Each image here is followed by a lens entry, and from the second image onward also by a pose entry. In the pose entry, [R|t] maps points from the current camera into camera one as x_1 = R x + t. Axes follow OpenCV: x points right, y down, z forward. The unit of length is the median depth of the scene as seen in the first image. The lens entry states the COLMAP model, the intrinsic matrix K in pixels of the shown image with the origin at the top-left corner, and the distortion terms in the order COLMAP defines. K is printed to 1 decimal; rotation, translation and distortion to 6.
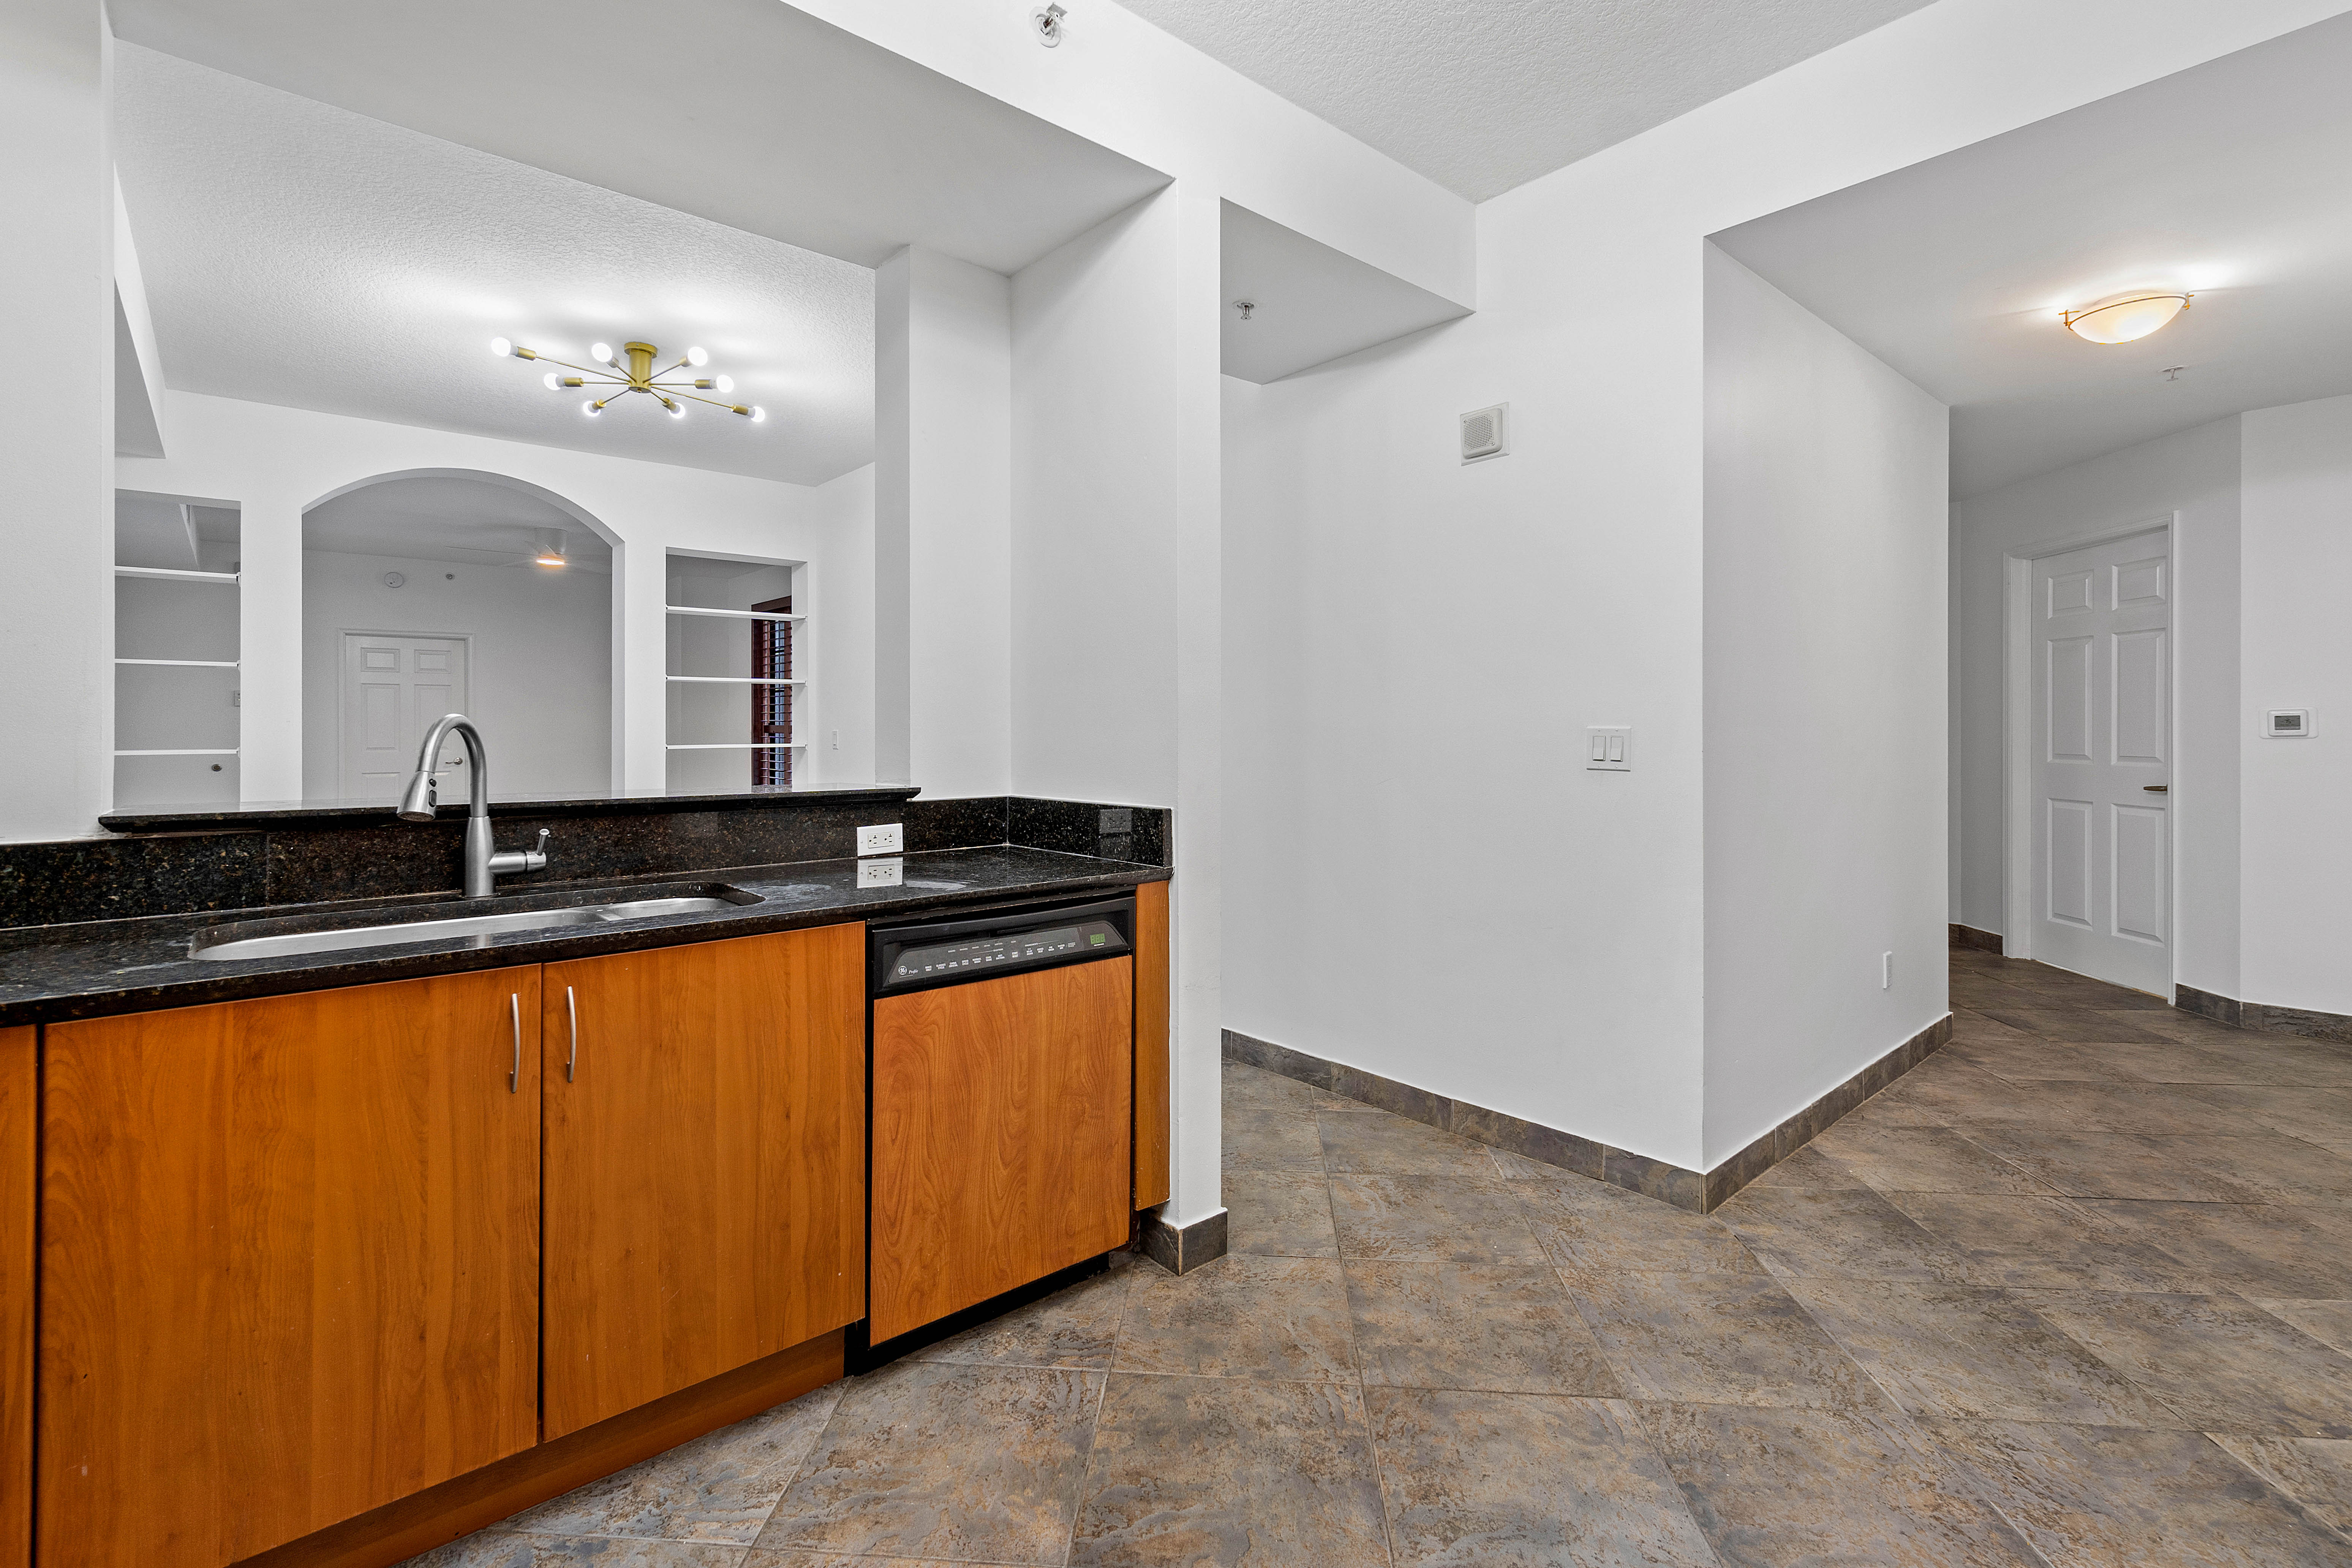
lens RADIAL K [[1060.3, 0, 1171.5], [0, 1060.3, 732.2], [0, 0, 1]] dist [0.001204, -0.000112]
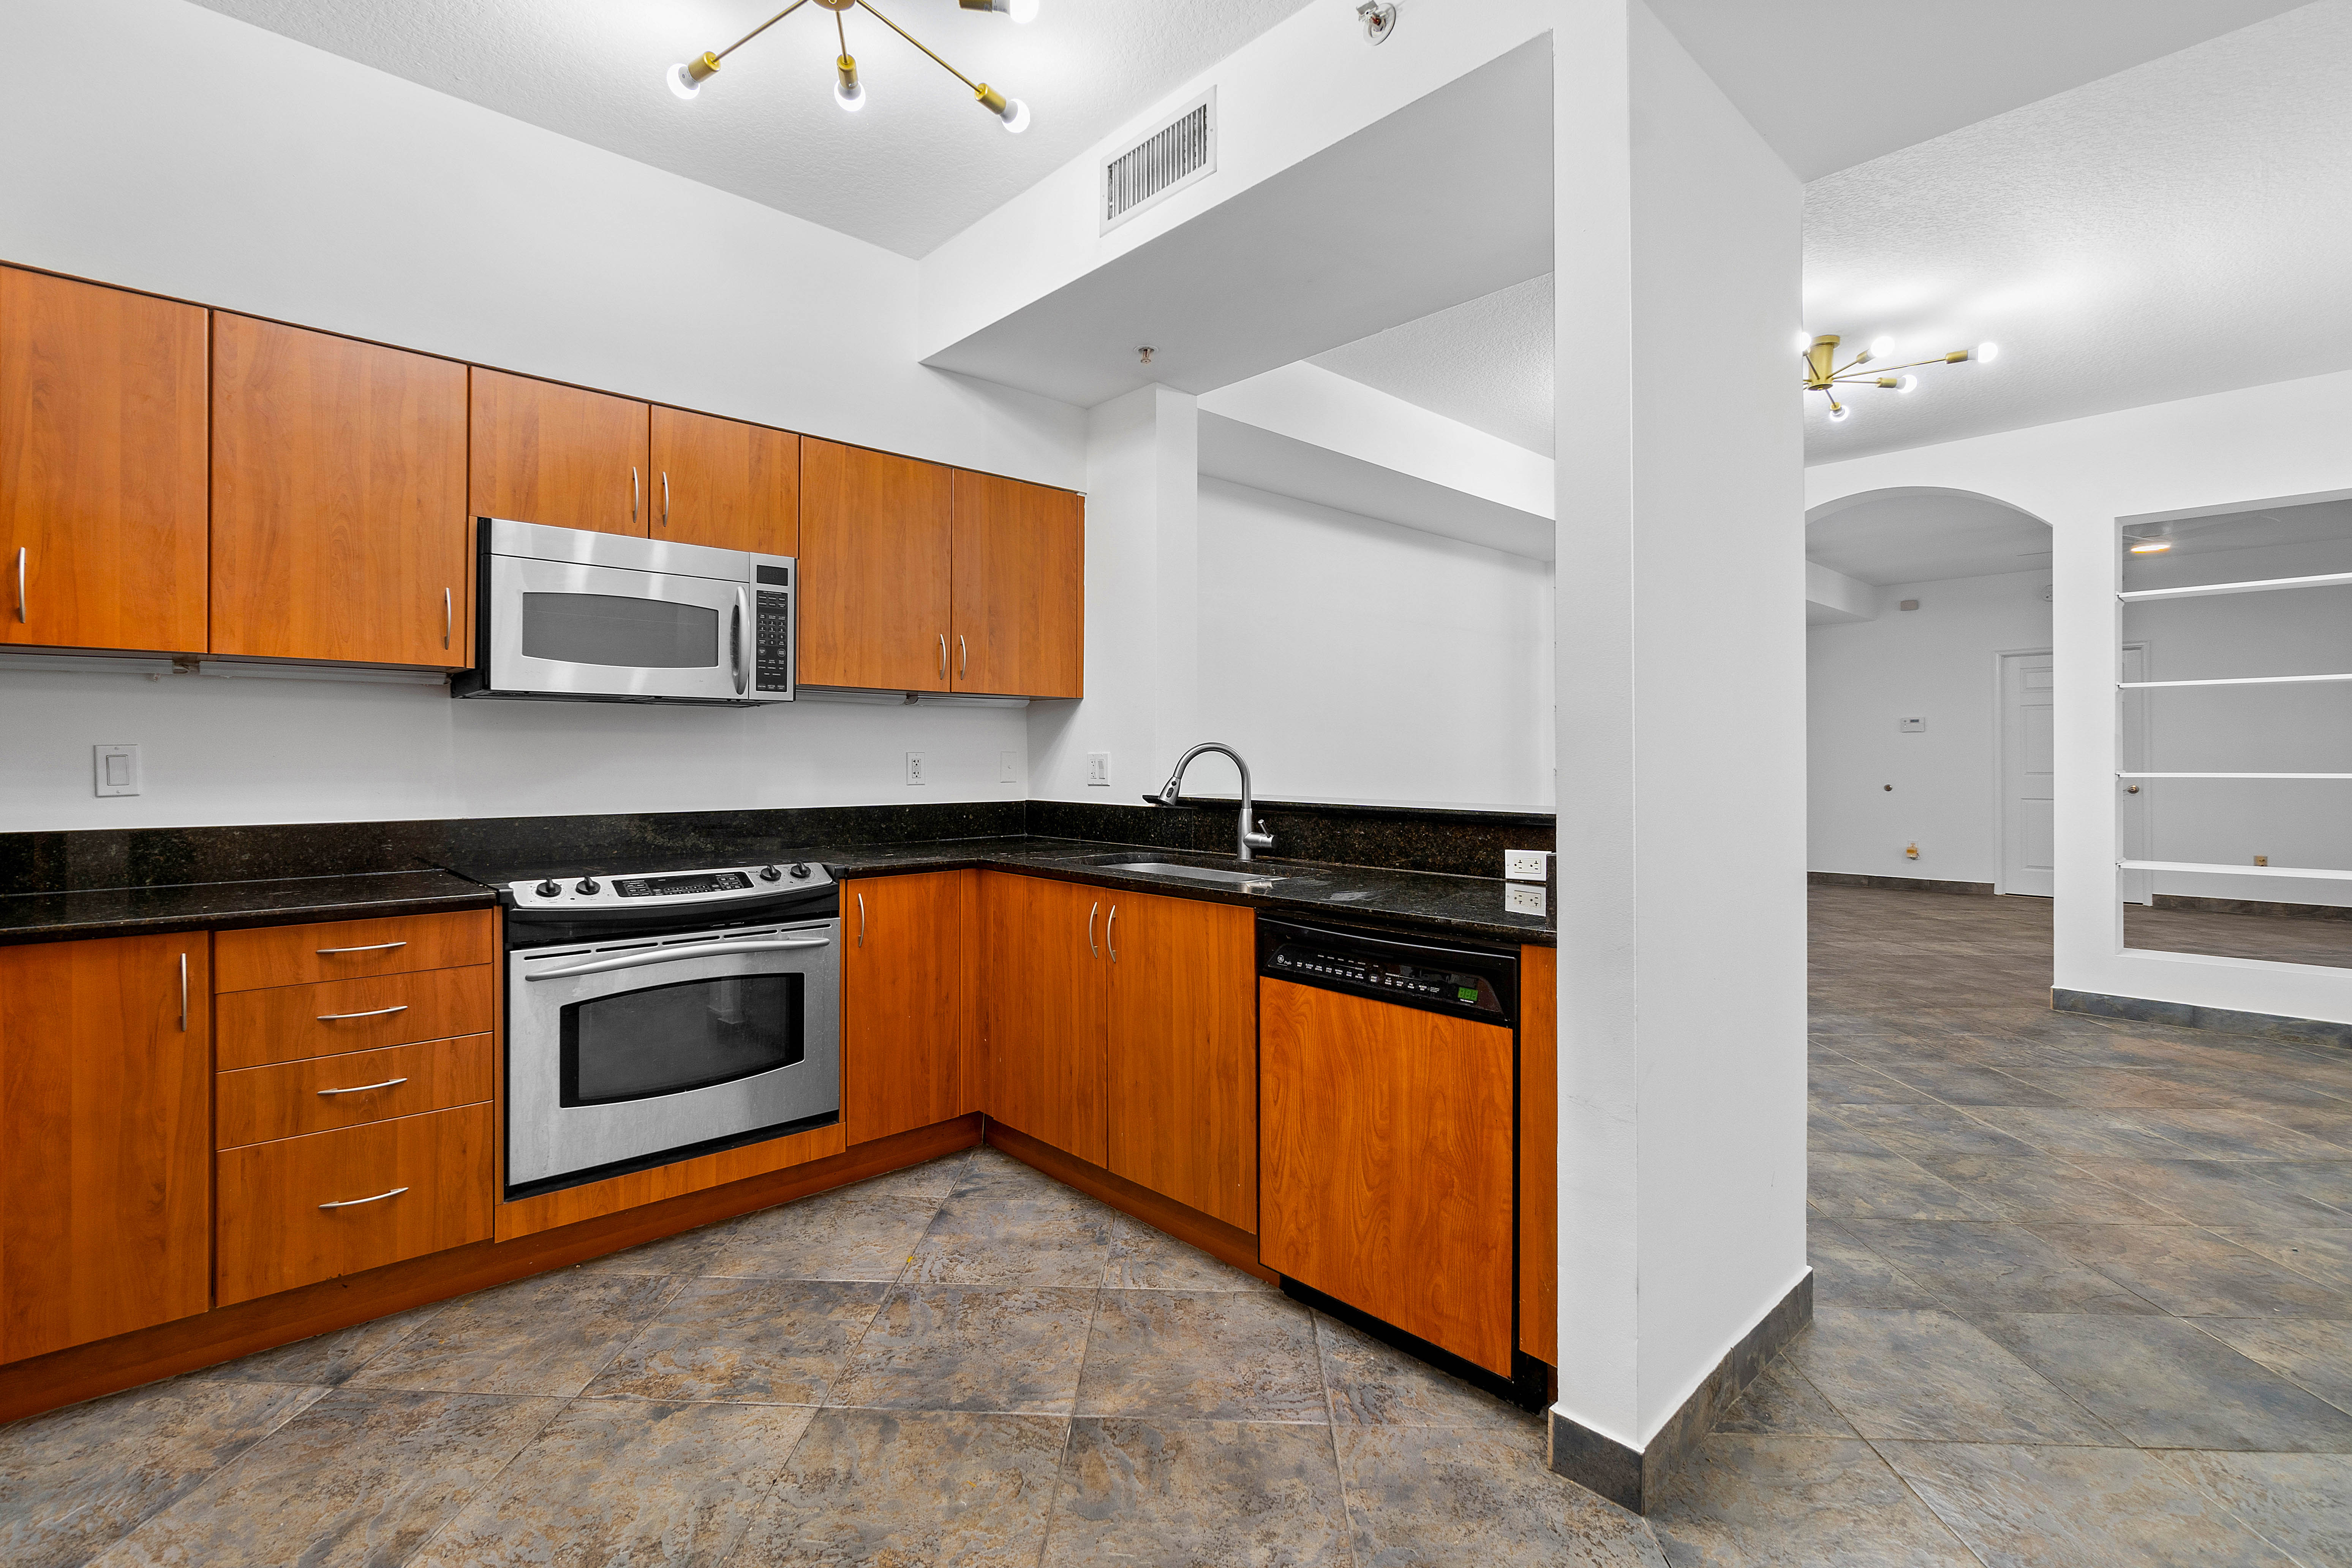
lens RADIAL K [[1067.3, 0, 1121.5], [0, 1067.3, 750.9], [0, 0, 1]] dist [-0.002194, -0.000534]
pose [[0.012720, -0.001762, -0.999918, 0.887890], [-0.002407, 0.999995, -0.001793, -0.000721], [0.999916, 0.002430, 0.012715, 0.788848]]
